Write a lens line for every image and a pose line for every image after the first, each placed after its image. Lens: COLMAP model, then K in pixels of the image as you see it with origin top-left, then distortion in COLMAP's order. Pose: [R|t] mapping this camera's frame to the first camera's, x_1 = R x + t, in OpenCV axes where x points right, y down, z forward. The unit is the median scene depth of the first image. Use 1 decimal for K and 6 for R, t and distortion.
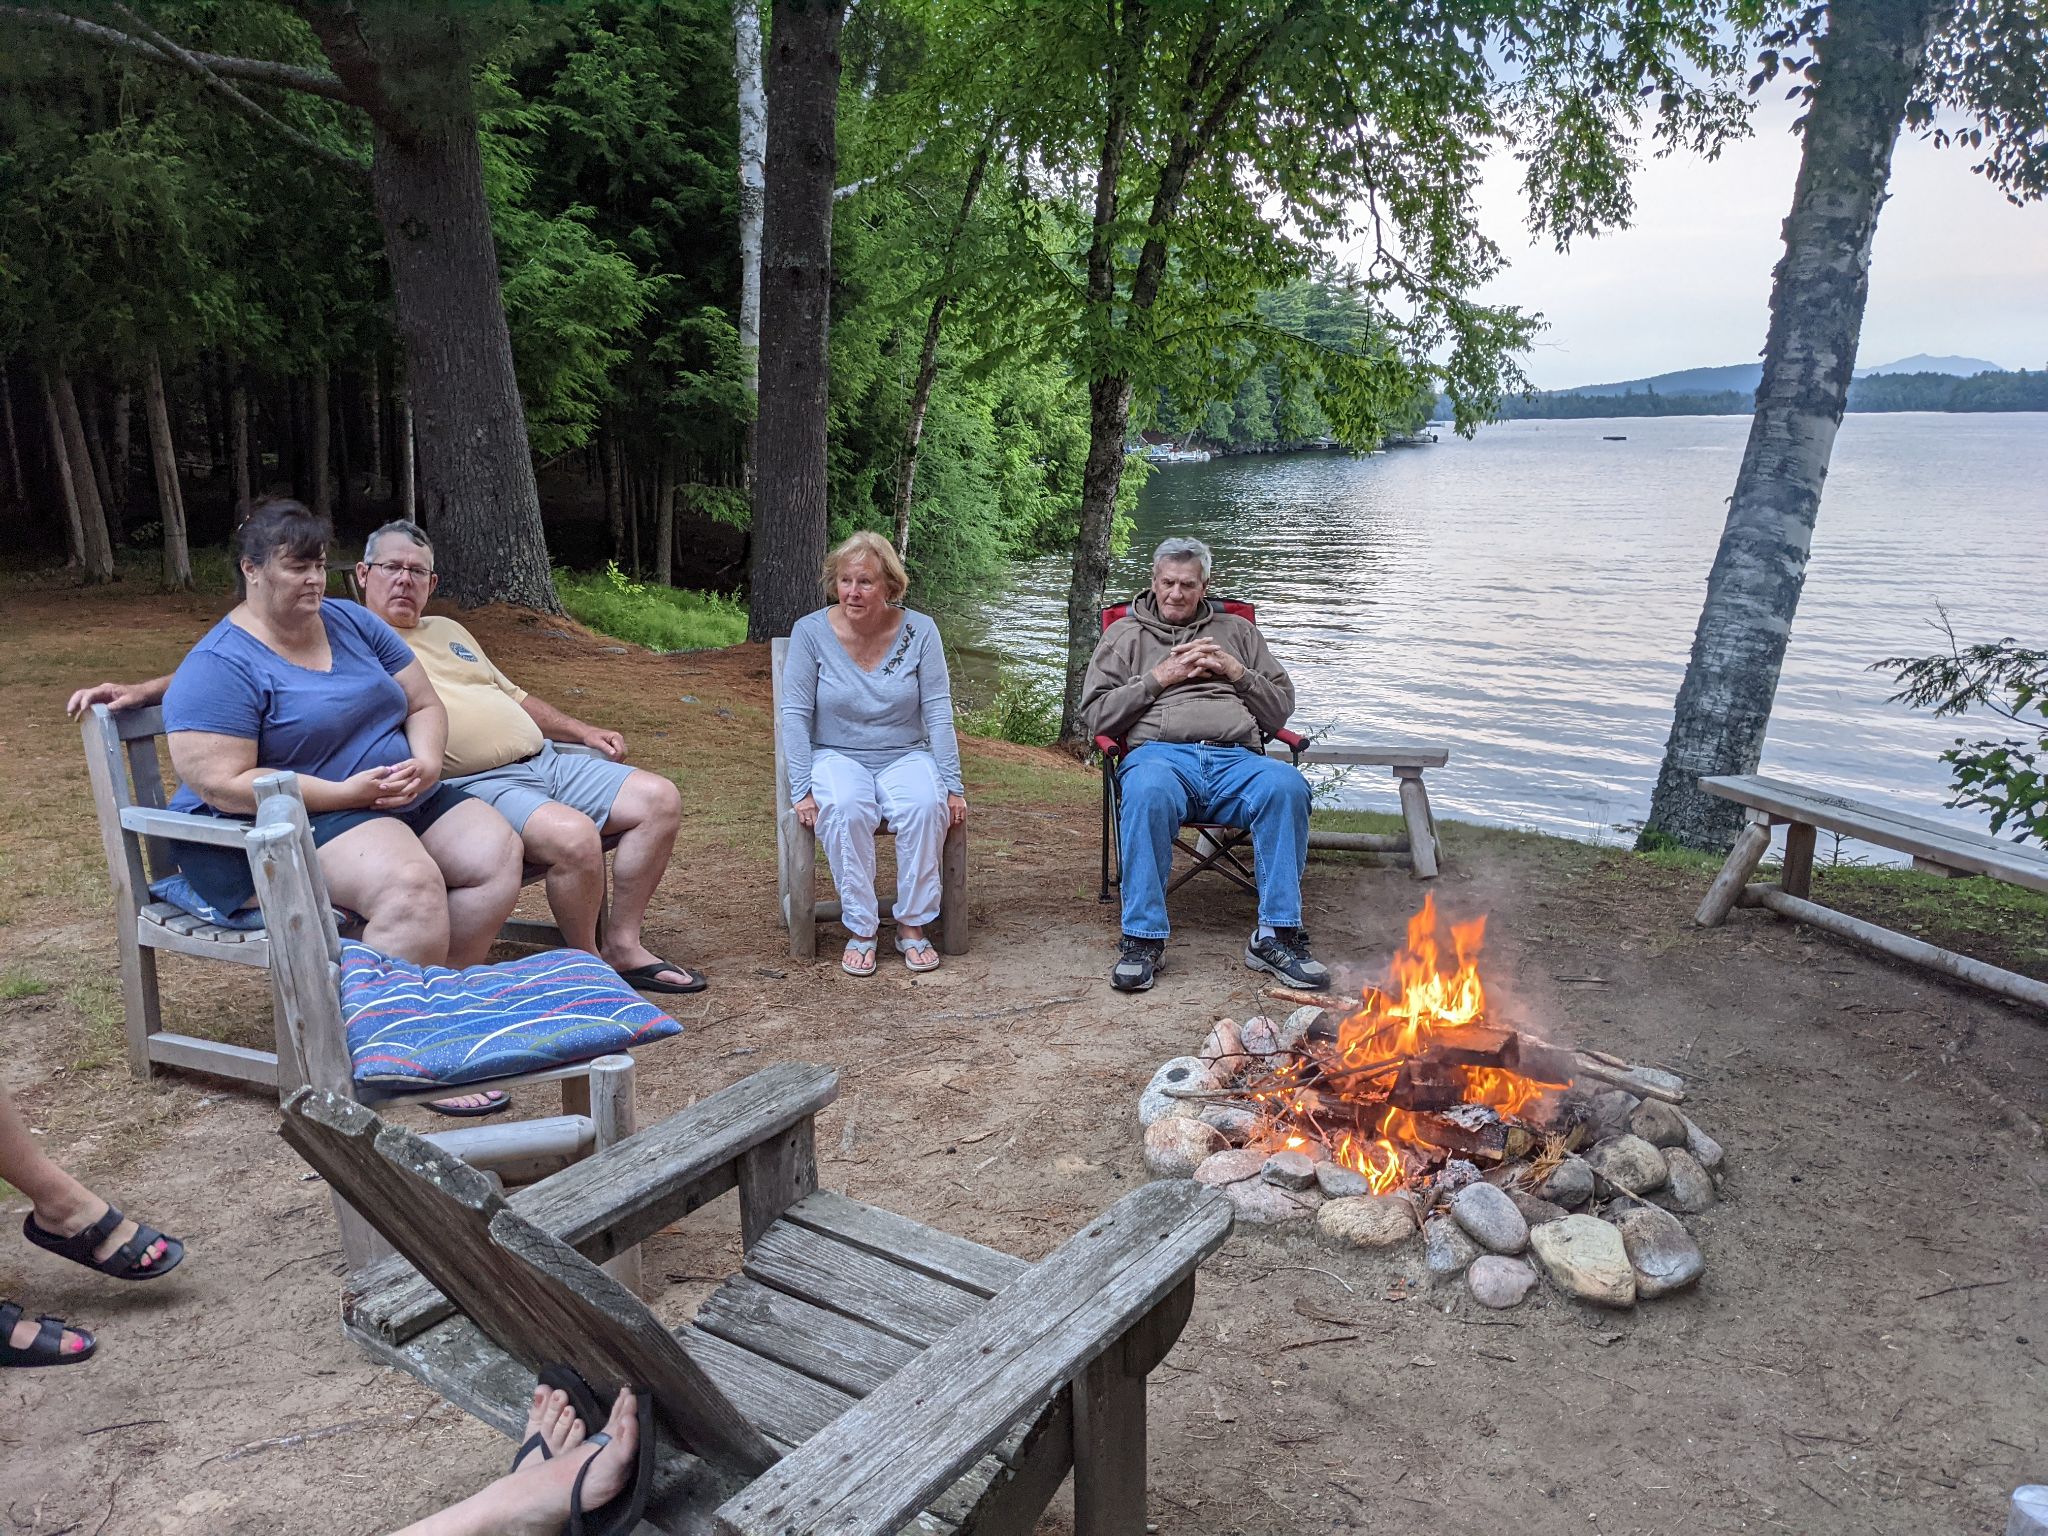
lens RADIAL K [[1626.0, 0, 1024.0], [0, 1626.0, 768.0], [0, 0, 1]] dist [0.004245, 0.004624]
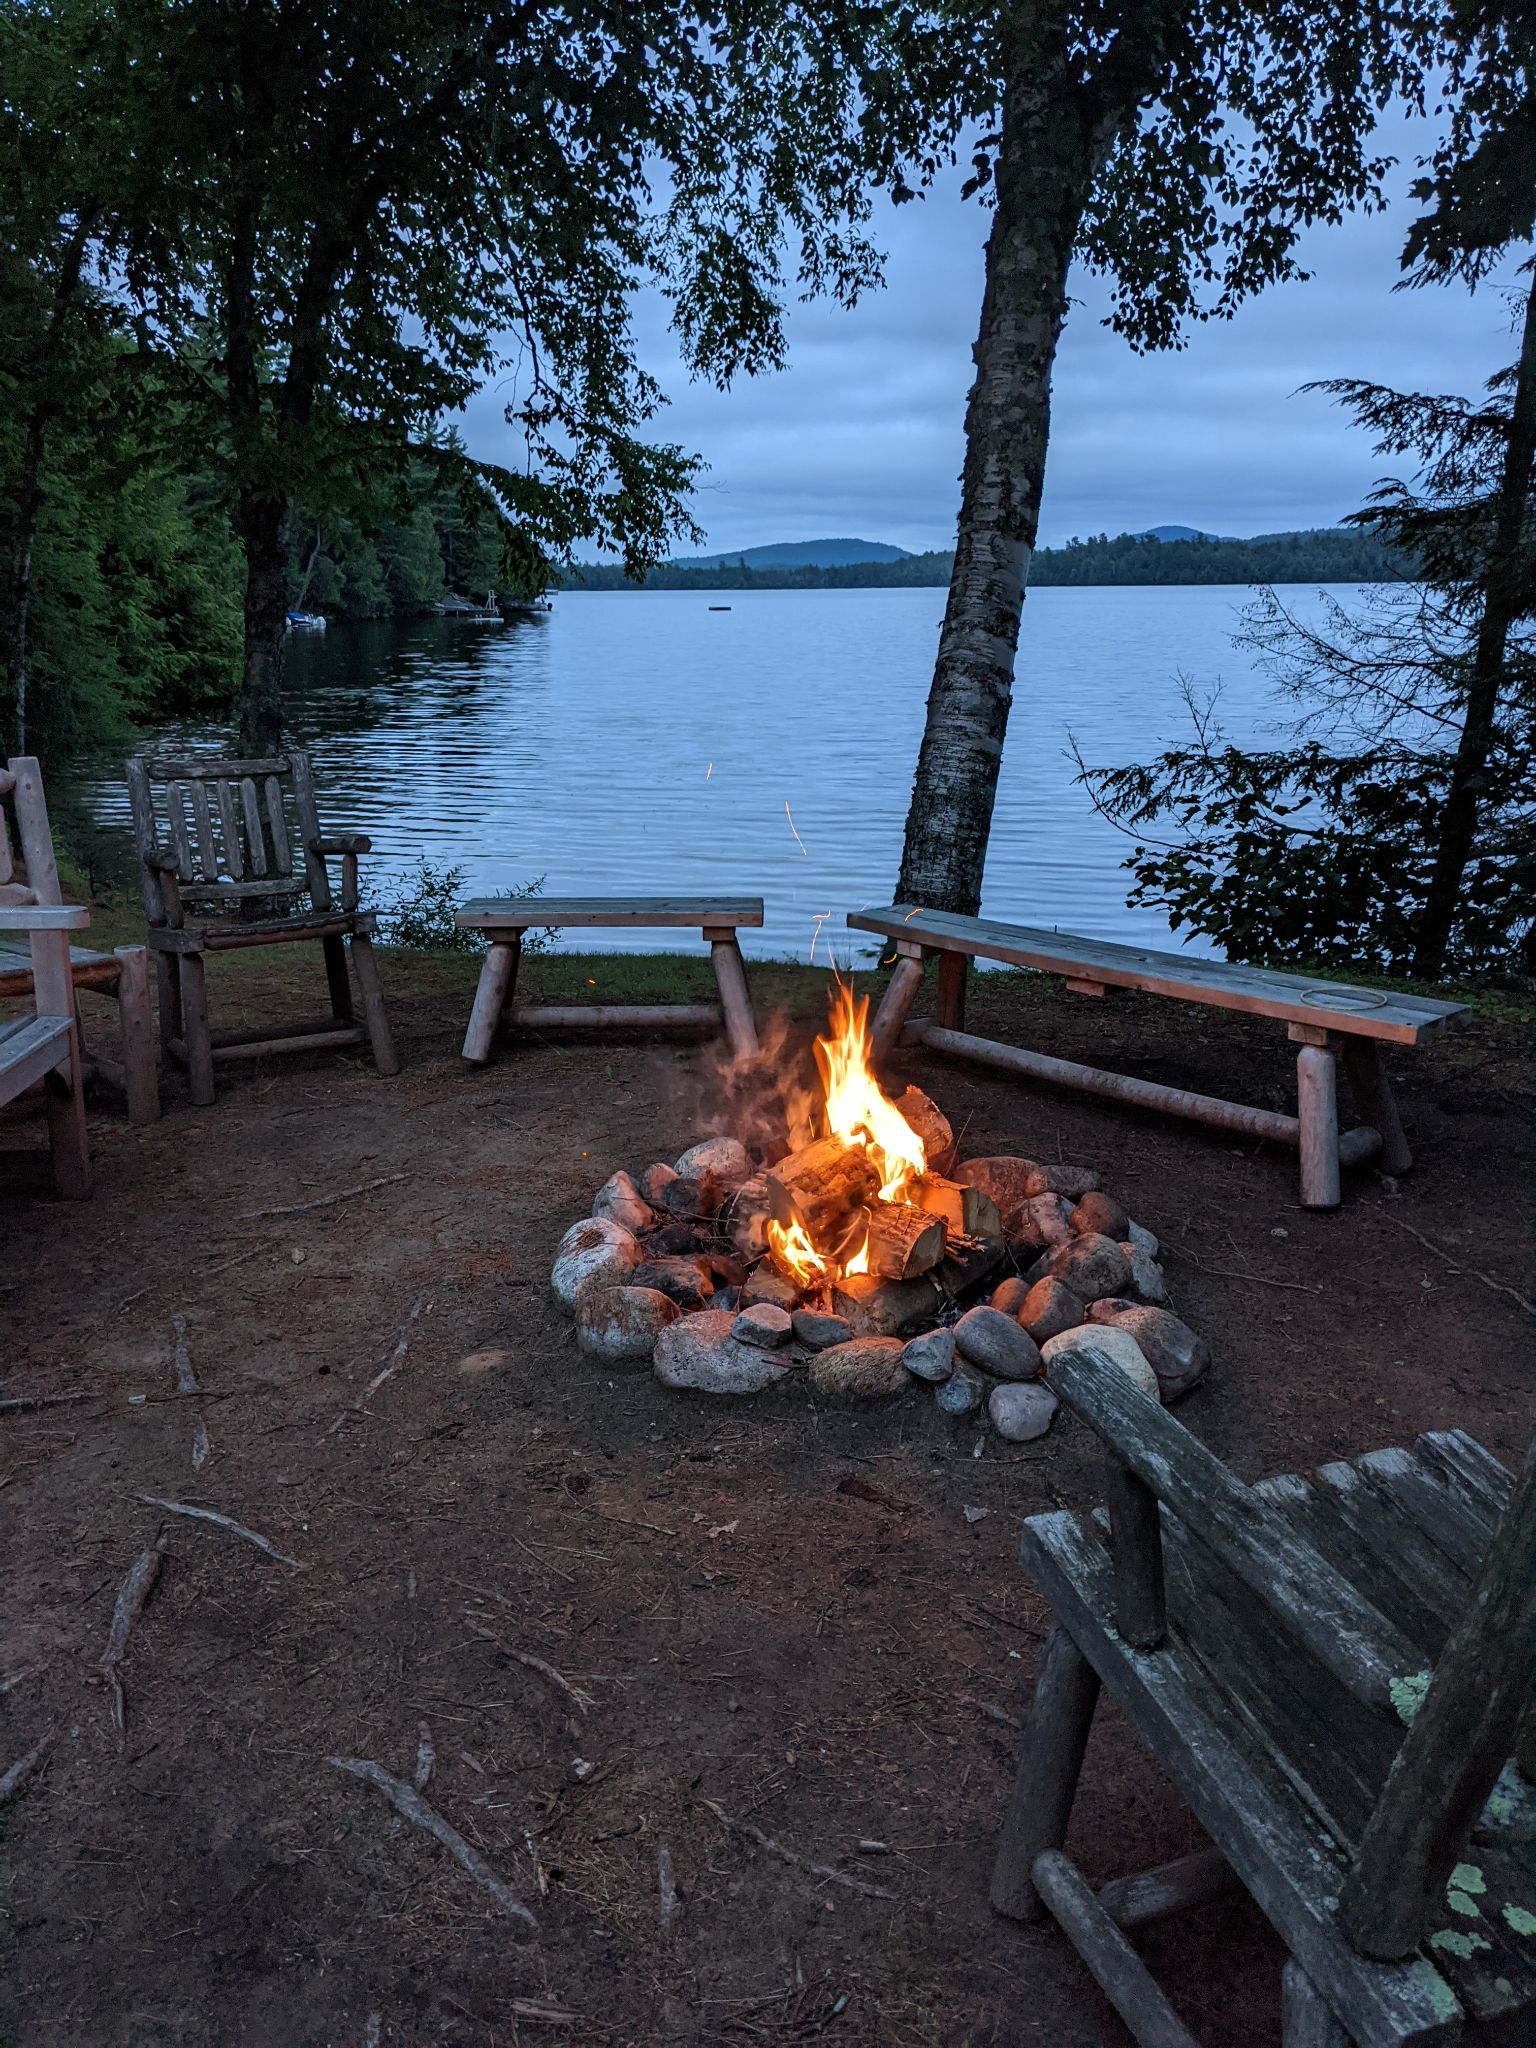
lens RADIAL K [[1611.7, 0, 742.6], [0, 1611.7, 1014.1], [0, 0, 1]] dist [0.091837, -0.238019]
pose [[0.931912, -0.082800, 0.353107, -0.038791], [0.068333, 0.996240, 0.053265, 0.010226], [-0.356190, -0.025510, 0.934065, 0.058855]]
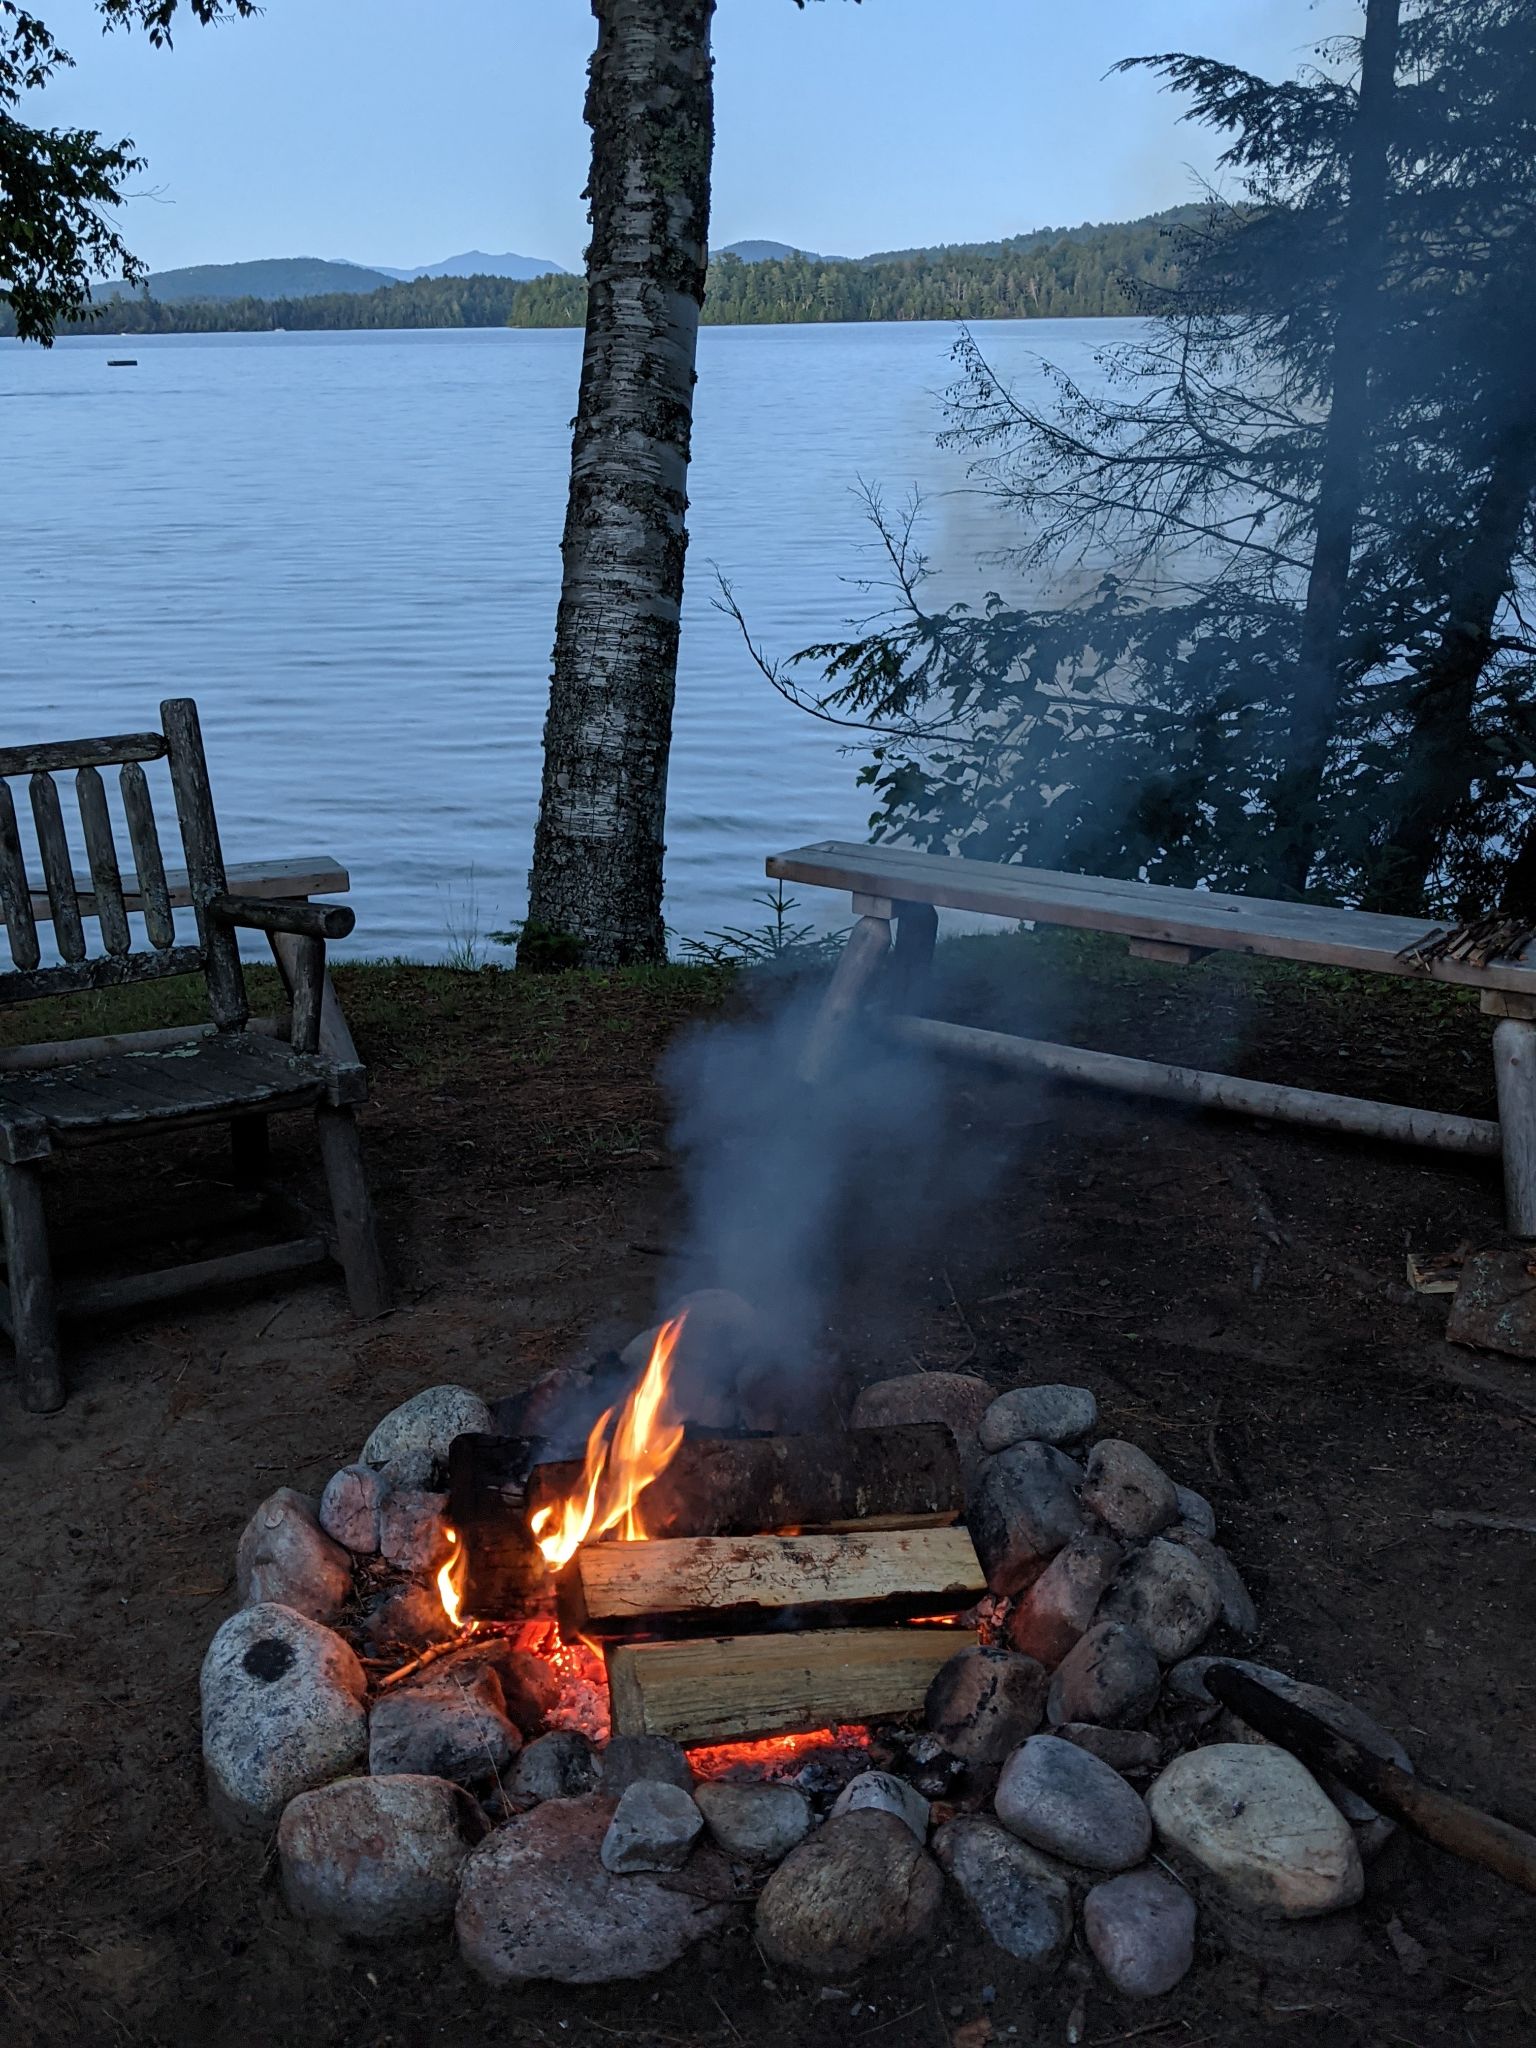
lens RADIAL K [[2221.7, 0, 768.0], [0, 2221.7, 1024.0], [0, 0, 1]] dist [0.078788, -0.215723]
pose [[0.805700, -0.170320, 0.567308, -0.038373], [0.122054, 0.984952, 0.122364, -0.016112], [-0.579612, -0.029346, 0.814364, 0.133655]]
